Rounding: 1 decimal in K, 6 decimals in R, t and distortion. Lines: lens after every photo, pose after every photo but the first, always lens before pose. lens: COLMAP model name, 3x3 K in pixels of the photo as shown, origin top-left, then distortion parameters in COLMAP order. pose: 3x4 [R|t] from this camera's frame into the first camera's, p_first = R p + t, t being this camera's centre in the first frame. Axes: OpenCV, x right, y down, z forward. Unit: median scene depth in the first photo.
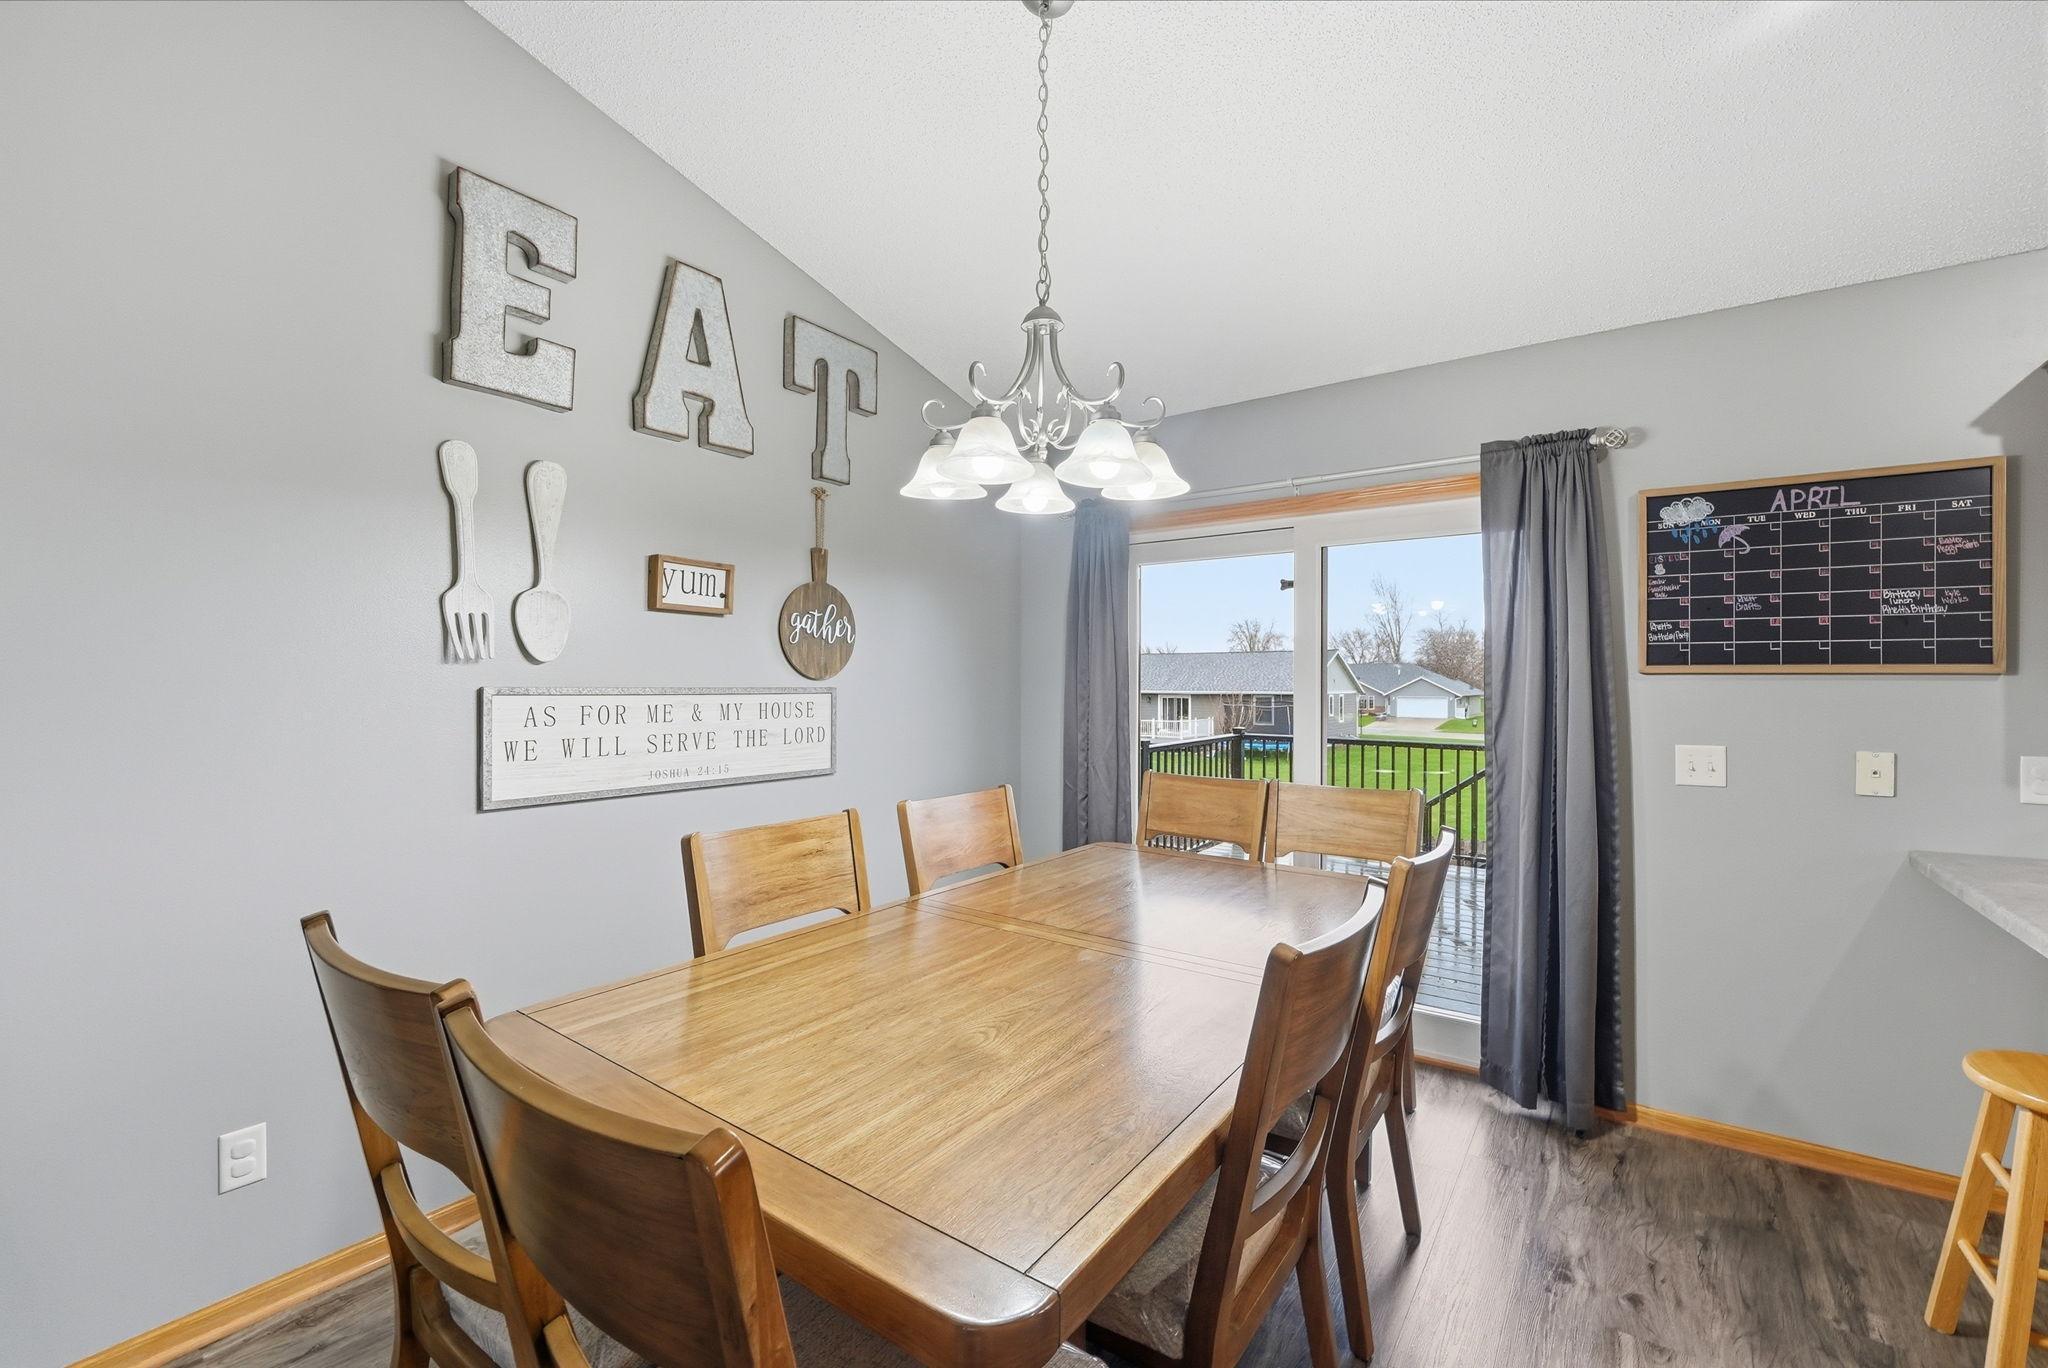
lens RADIAL K [[855.7, 0, 1033.8], [0, 855.7, 682.7], [0, 0, 1]] dist [0.000514, 0.000899]
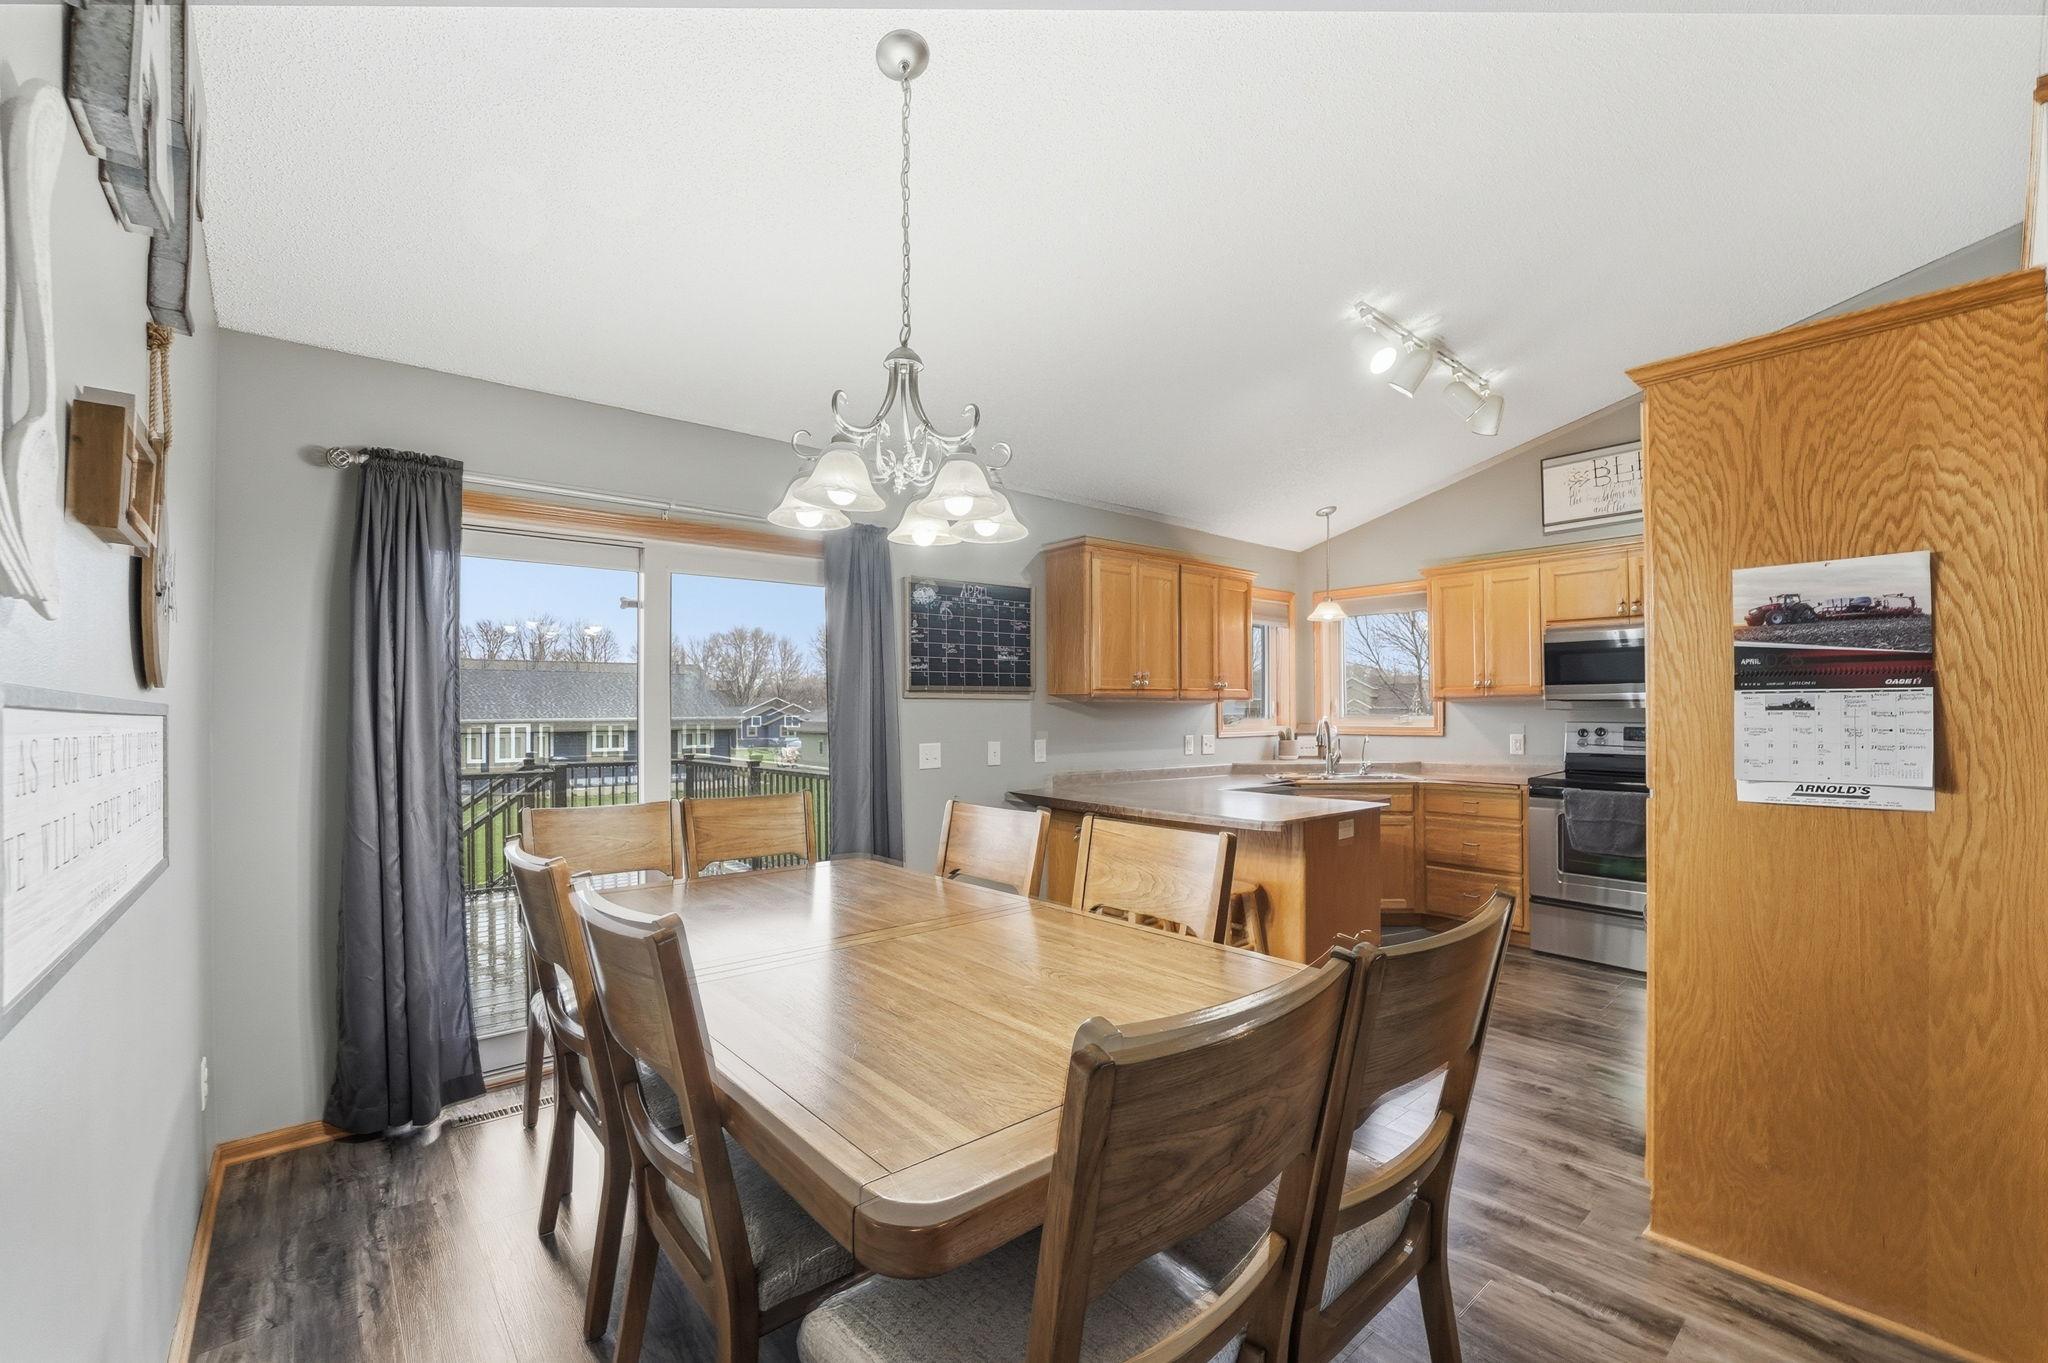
lens RADIAL K [[855.7, 0, 1032.3], [0, 855.7, 693.1], [0, 0, 1]] dist [0.000514, 0.000899]
pose [[0.253824, 0.001498, 0.967249, -0.756084], [0.013287, 0.999899, -0.005036, 0.004200], [-0.967159, 0.014130, 0.253779, 0.431011]]
